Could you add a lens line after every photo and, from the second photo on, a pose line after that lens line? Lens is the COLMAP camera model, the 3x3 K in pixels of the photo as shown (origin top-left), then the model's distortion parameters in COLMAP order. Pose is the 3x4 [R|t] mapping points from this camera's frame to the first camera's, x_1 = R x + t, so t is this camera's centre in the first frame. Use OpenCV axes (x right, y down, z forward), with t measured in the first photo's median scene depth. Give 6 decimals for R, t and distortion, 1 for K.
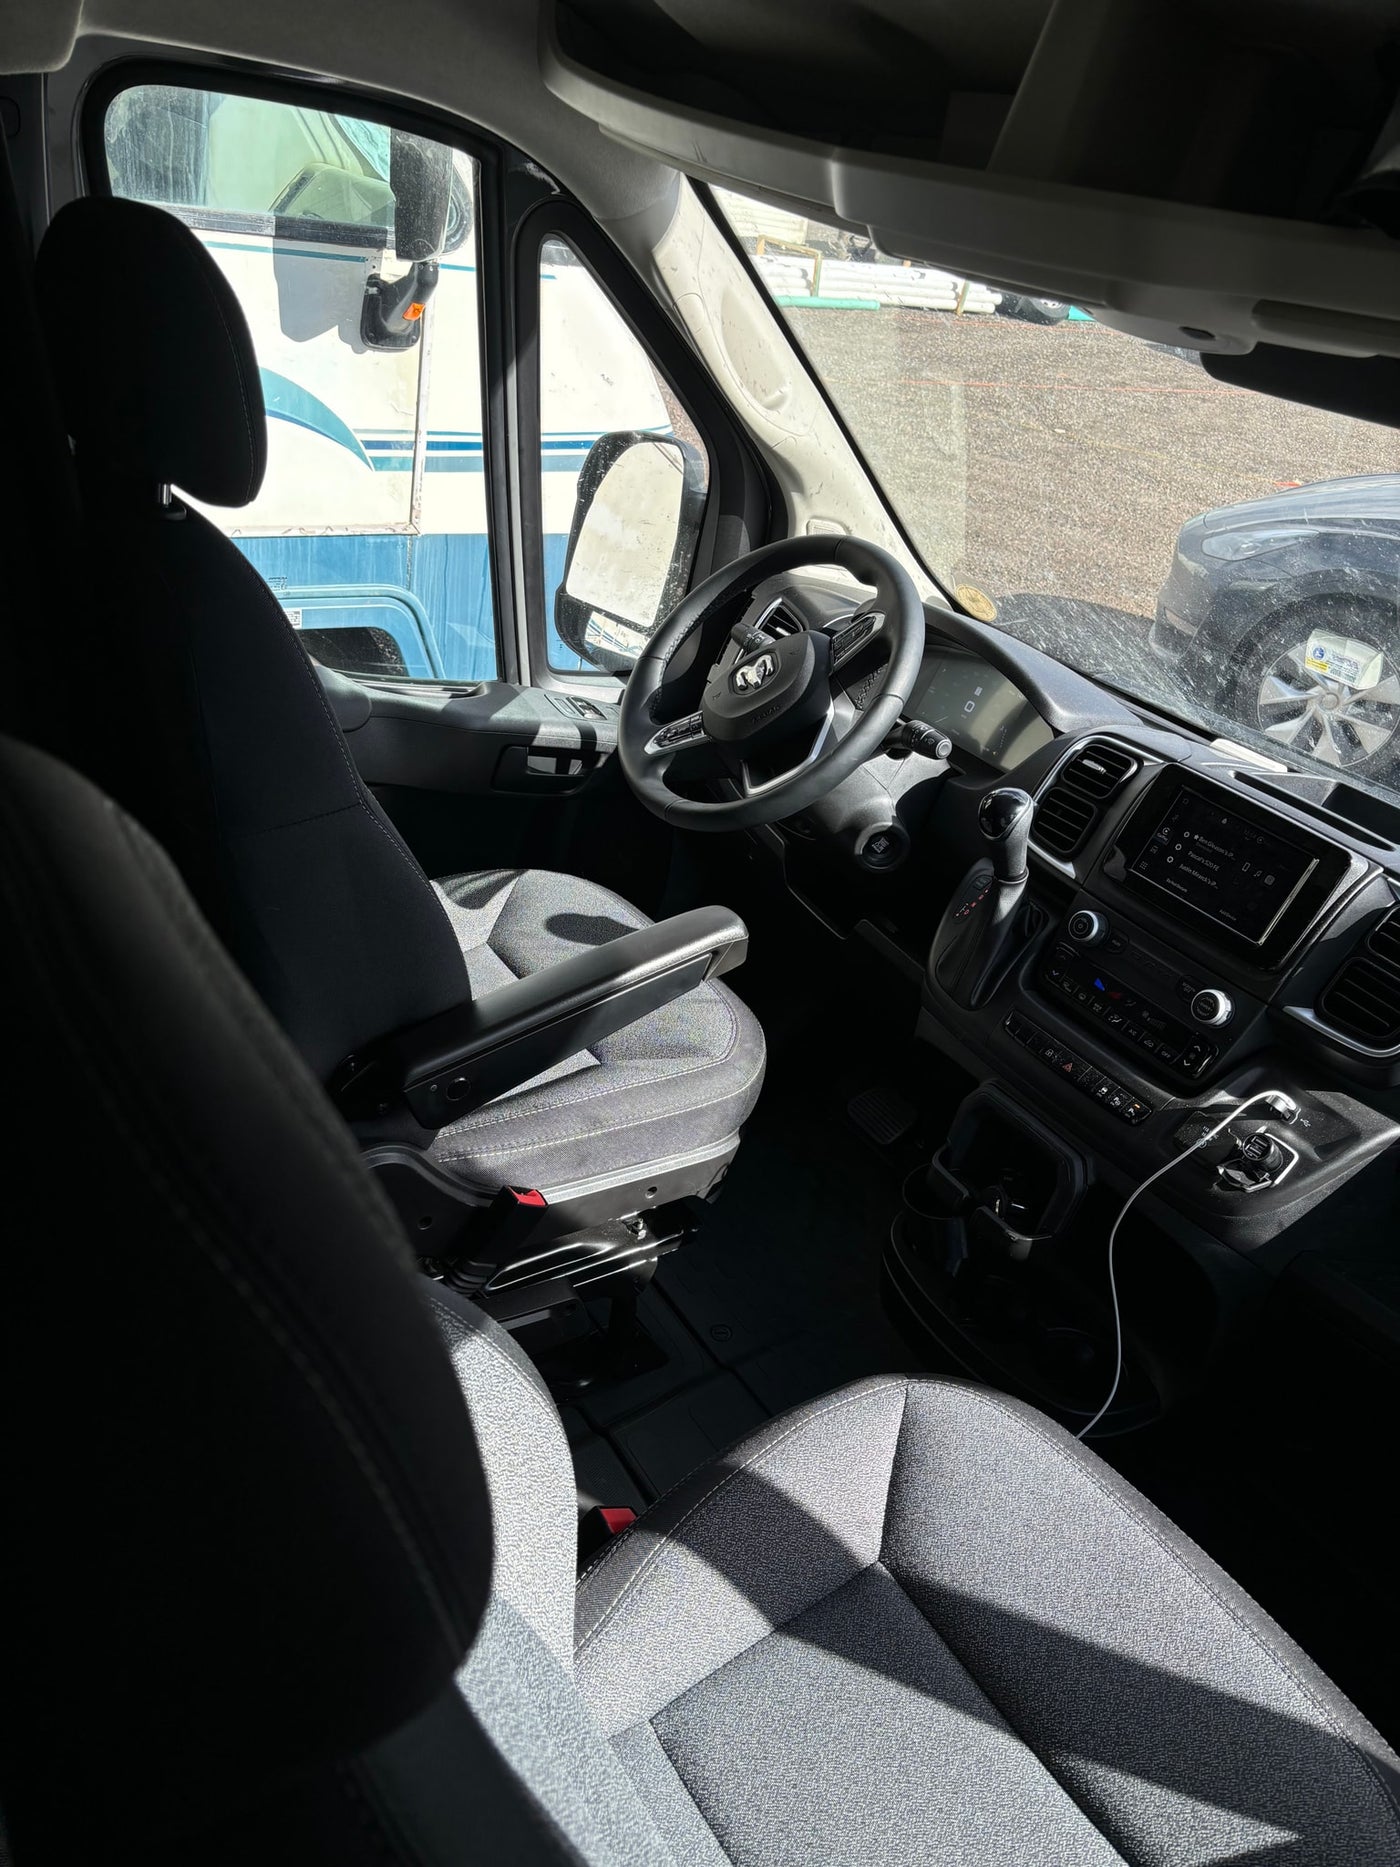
lens RADIAL K [[1401.3, 0, 700.0], [0, 1401.3, 933.5], [0, 0, 1]] dist [0.076828, -0.001056]
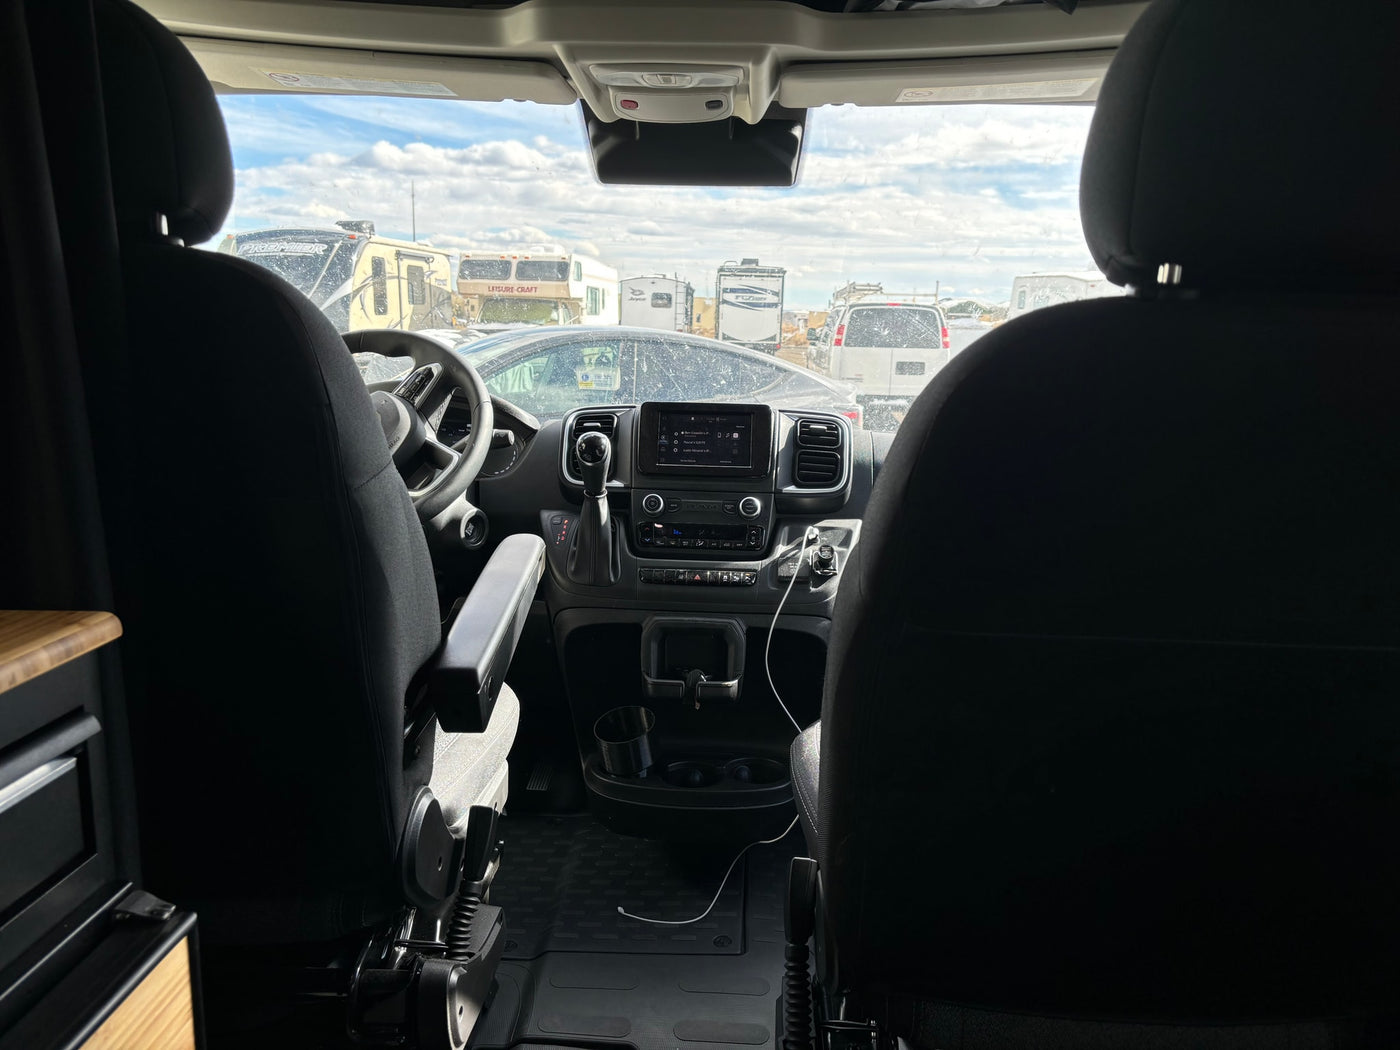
lens RADIAL K [[1050.8, 0, 700.0], [0, 1050.8, 525.0], [0, 0, 1]] dist [0.076828, -0.001056]
pose [[0.586062, -0.278616, 0.760858, -0.623642], [0.451925, 0.891796, -0.021538, 0.066873], [-0.672529, 0.356473, 0.648561, 0.195744]]
